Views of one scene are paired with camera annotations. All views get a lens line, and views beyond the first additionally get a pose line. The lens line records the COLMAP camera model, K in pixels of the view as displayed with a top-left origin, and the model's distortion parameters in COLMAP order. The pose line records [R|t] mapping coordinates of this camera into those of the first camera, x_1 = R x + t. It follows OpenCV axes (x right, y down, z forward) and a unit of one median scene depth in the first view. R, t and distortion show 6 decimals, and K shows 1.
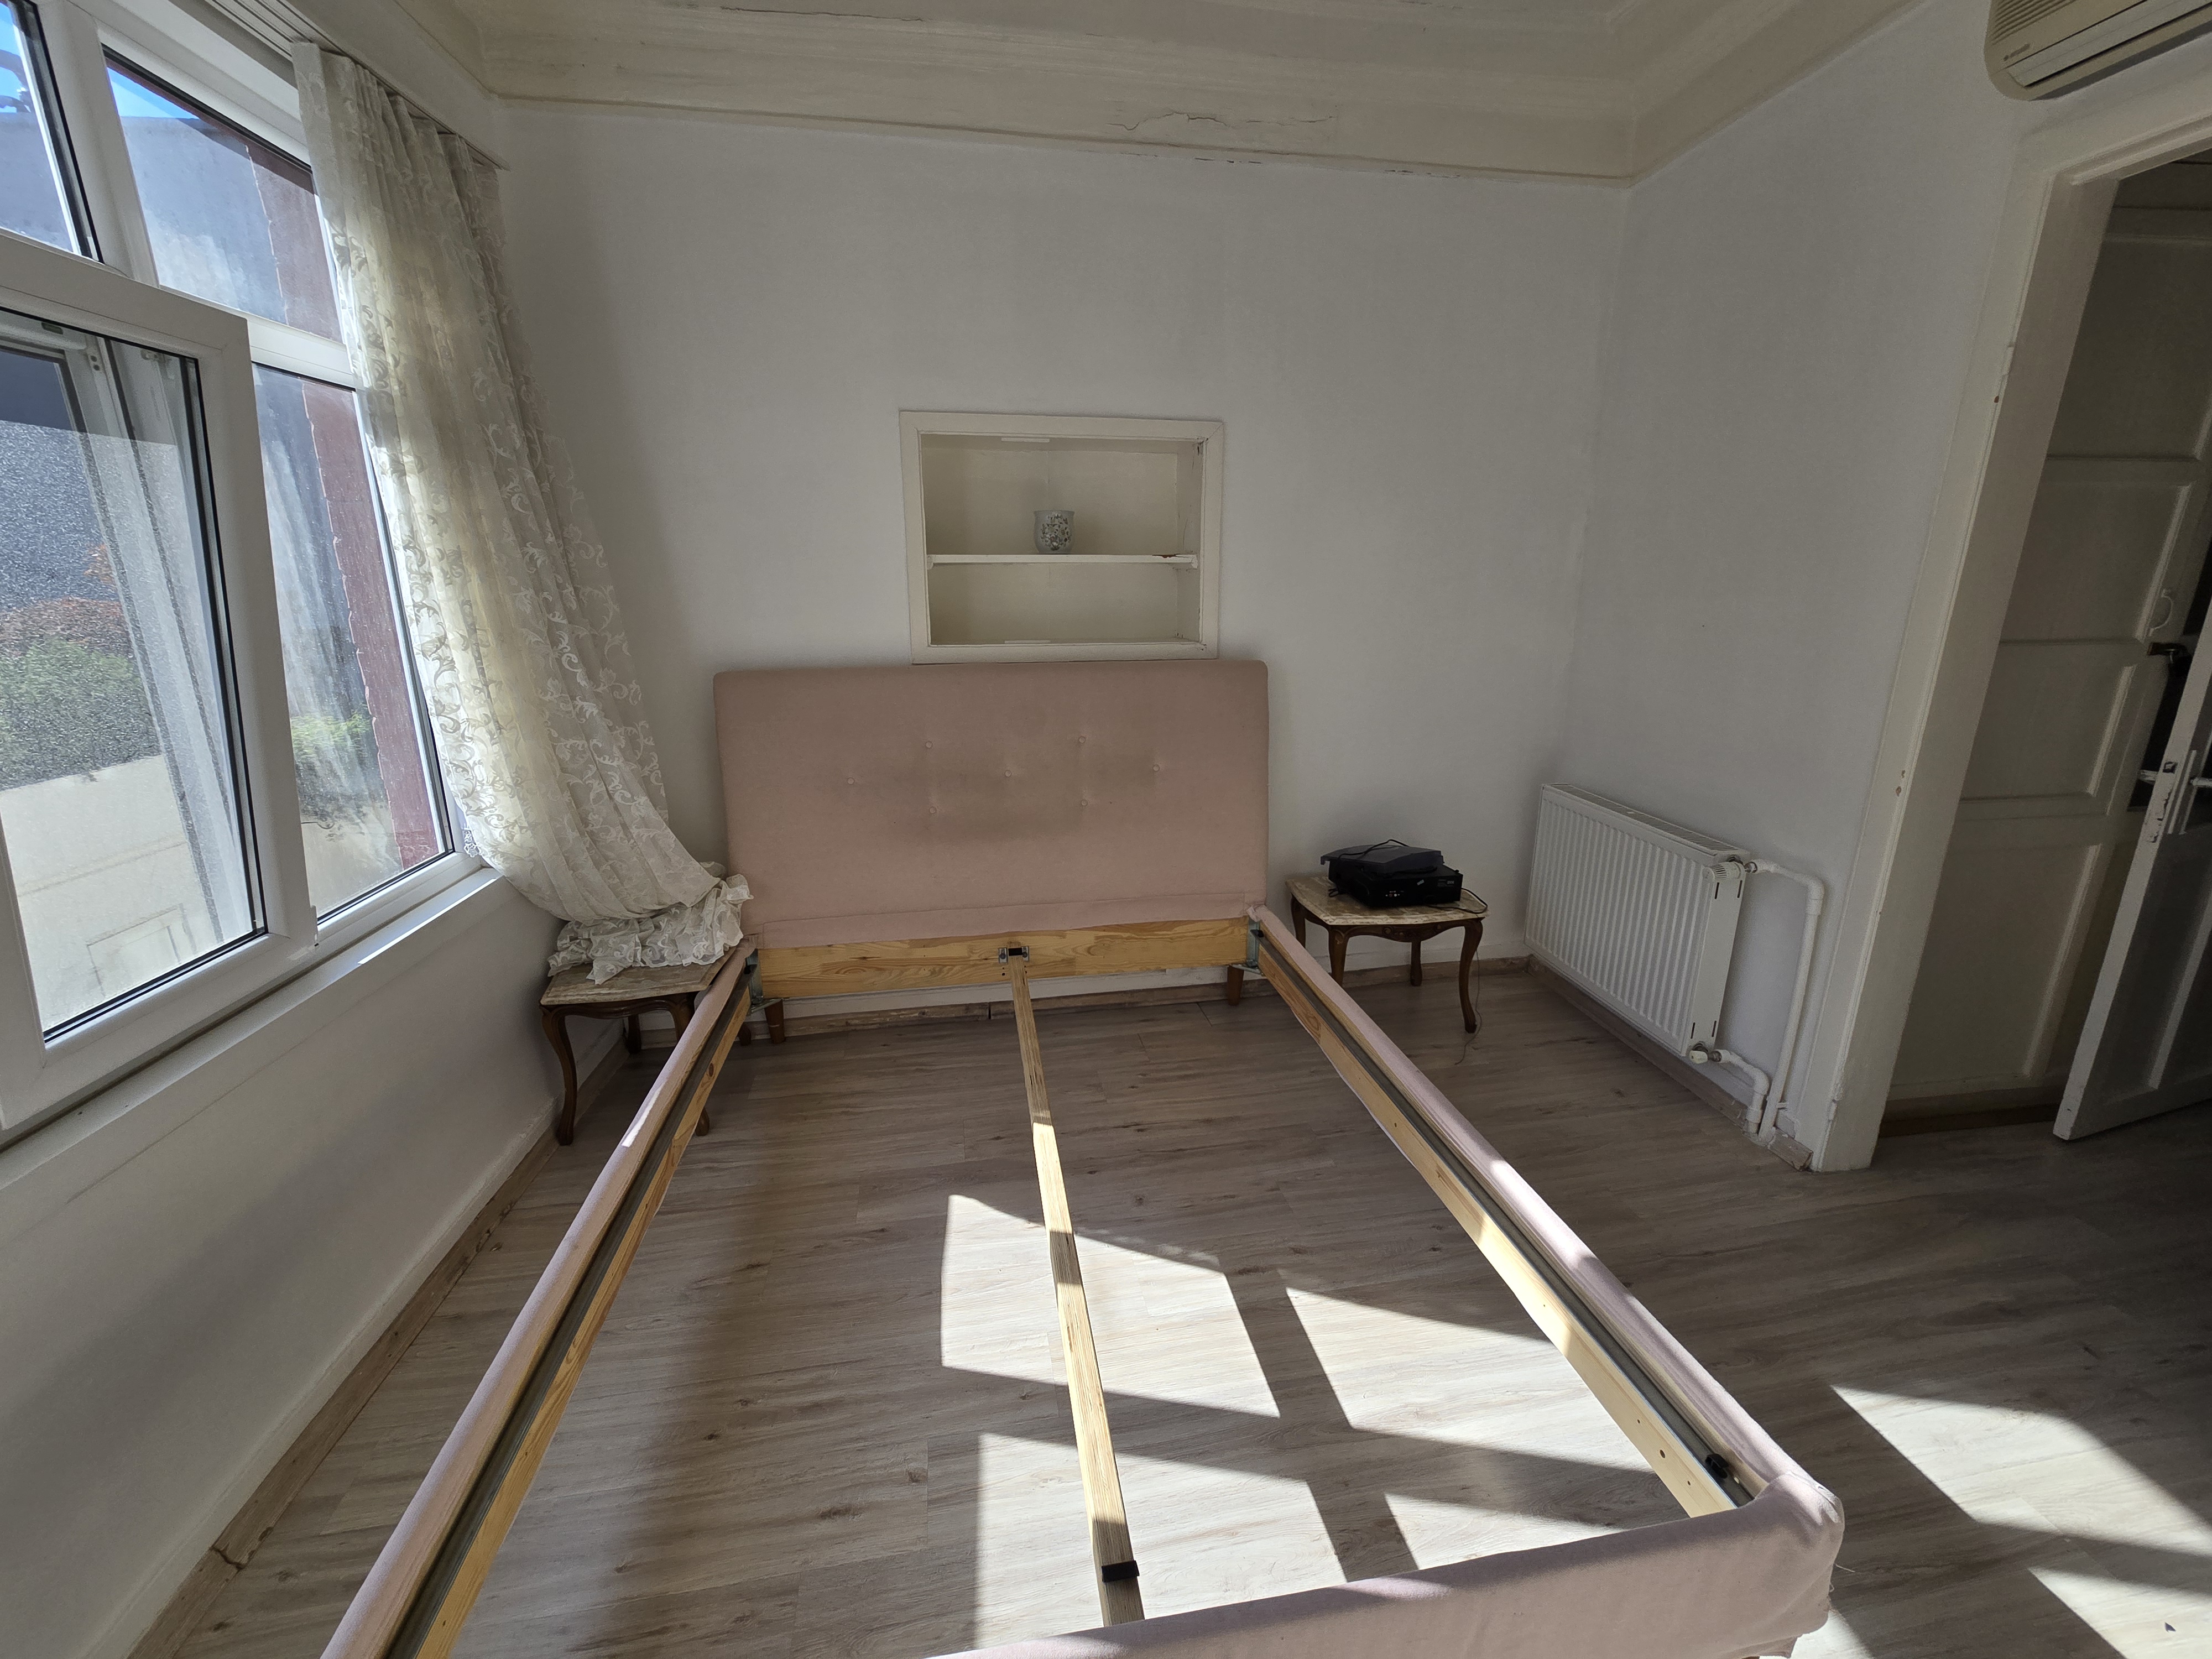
lens RADIAL K [[896.0, 0, 1106.0], [0, 896.0, 829.5], [0, 0, 1]] dist [0.000278, 0.000624]
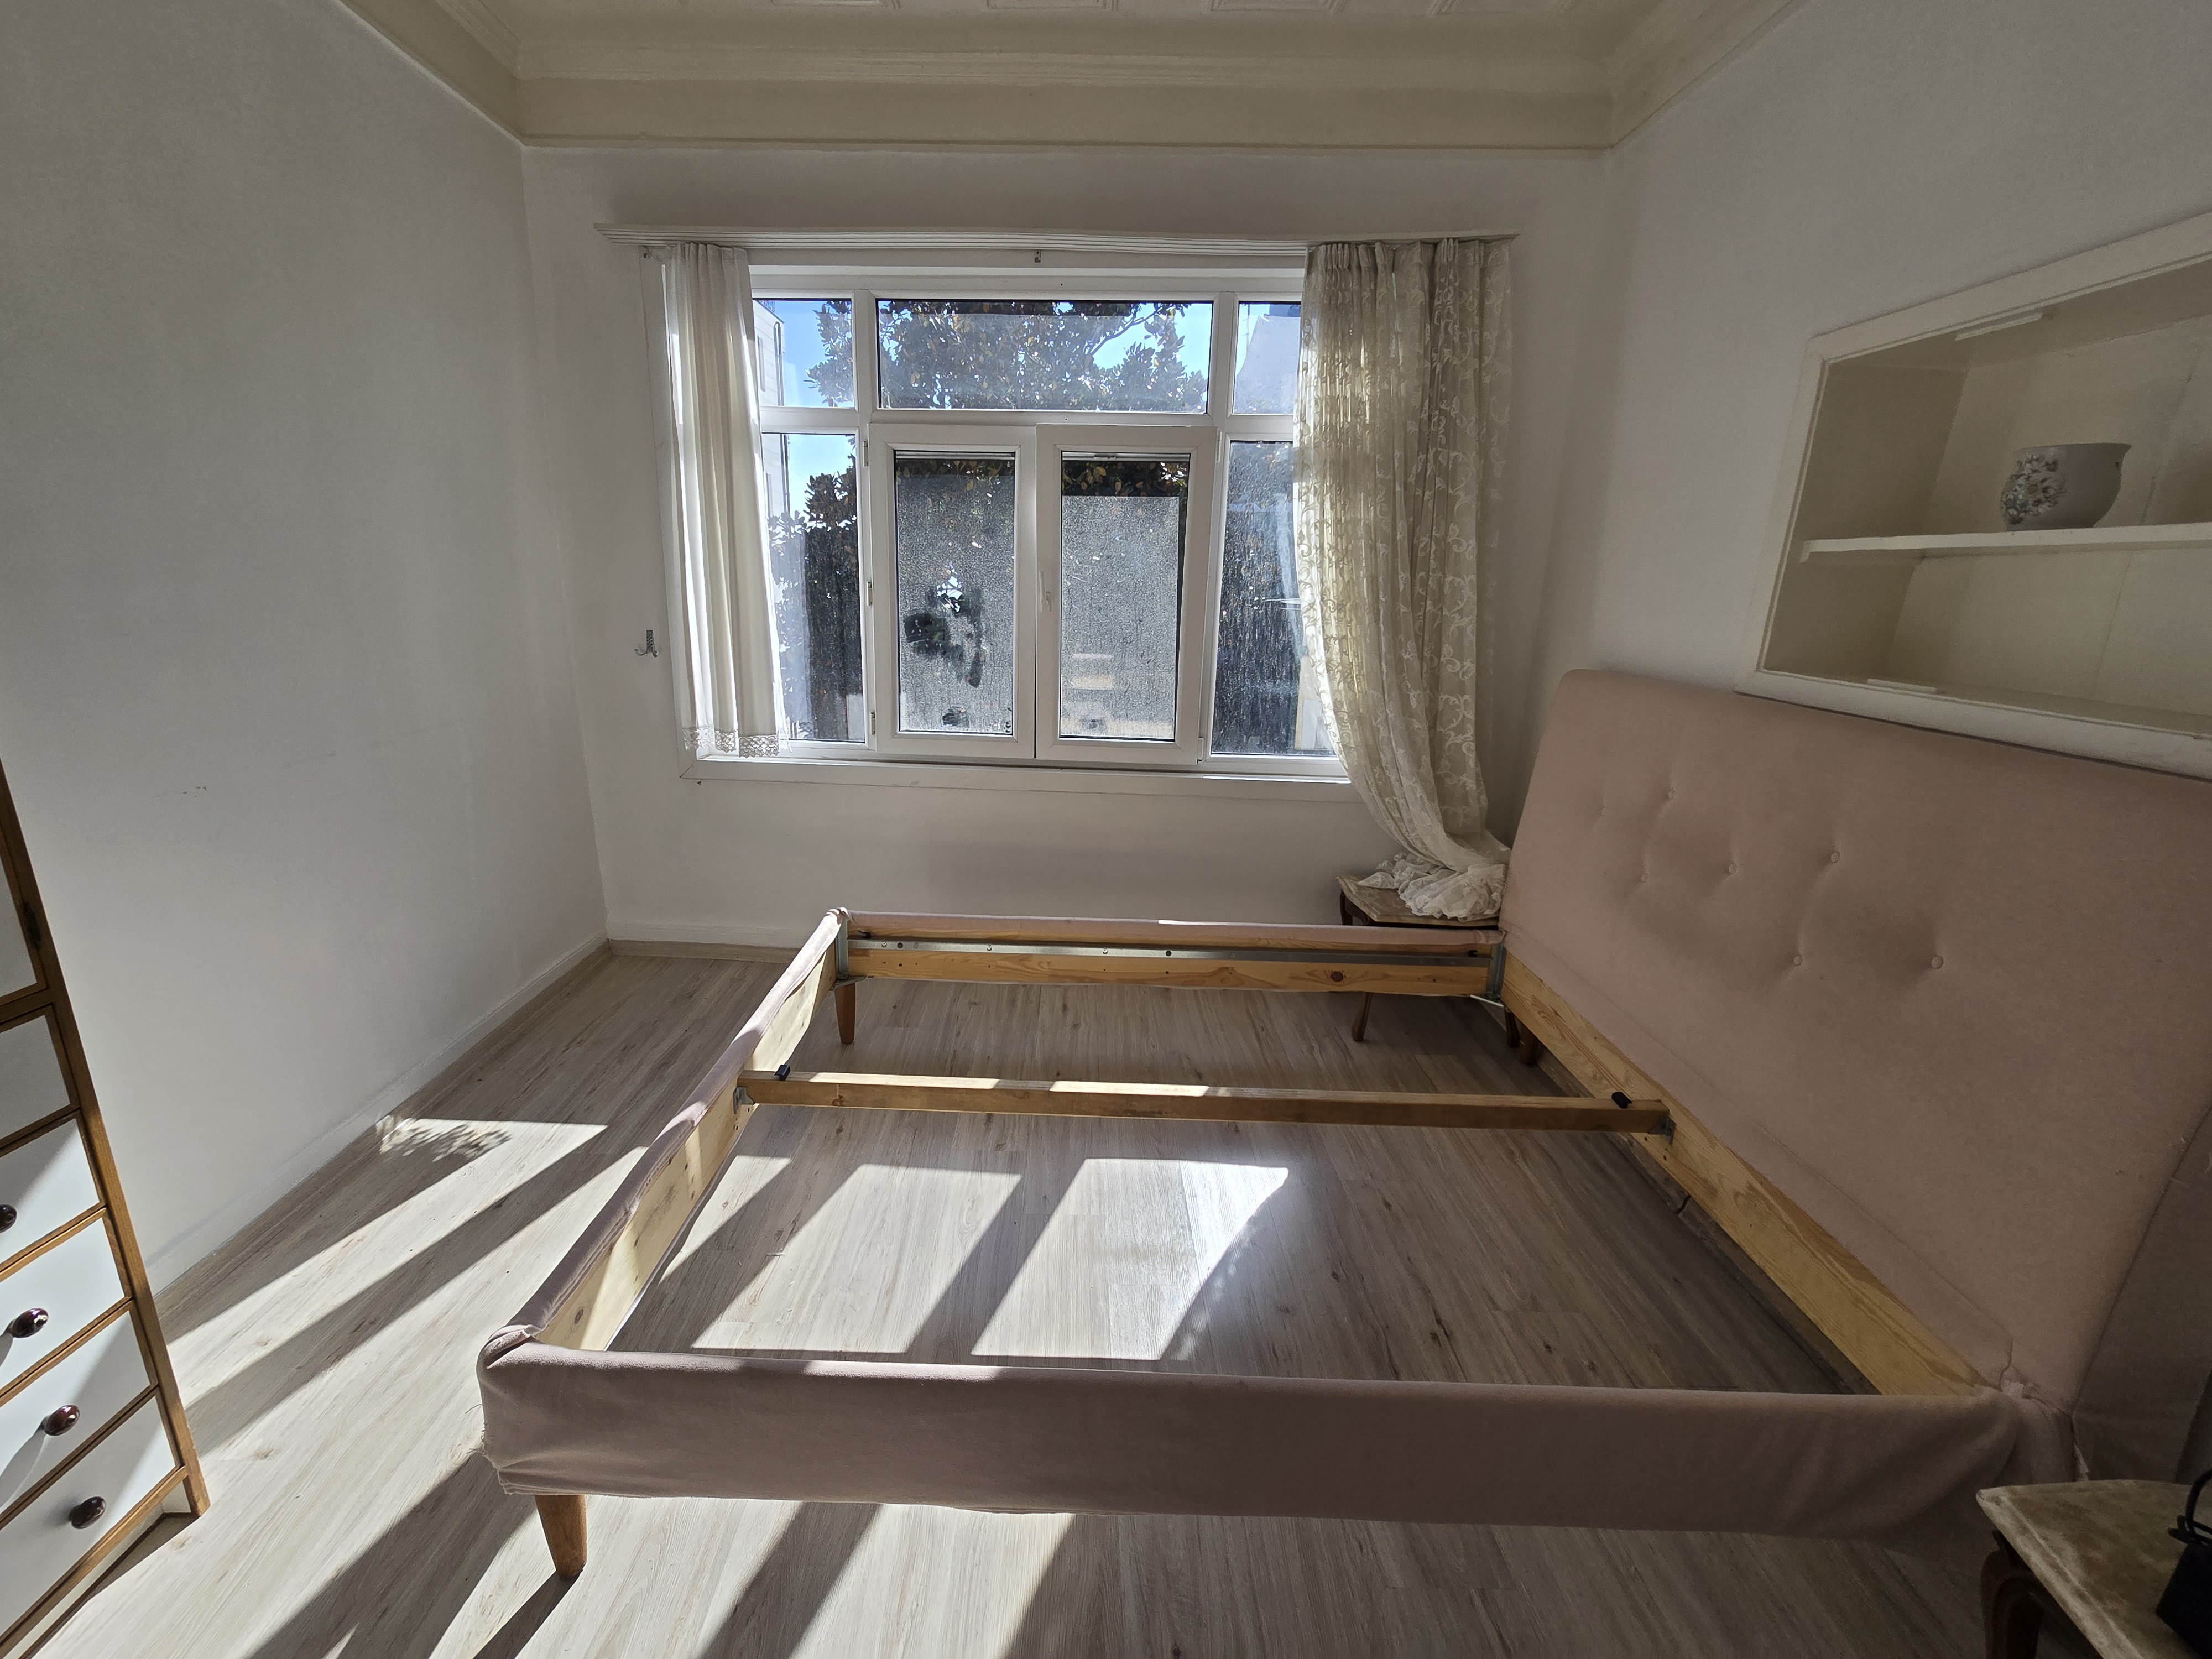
lens RADIAL K [[913.3, 0, 1088.3], [0, 913.3, 820.8], [0, 0, 1]] dist [0.000752, 0.001024]
pose [[-0.158591, 0.259756, -0.952563, 0.593856], [-0.297831, 0.907247, 0.296984, -0.152032], [0.941353, 0.330801, -0.066518, 0.578230]]
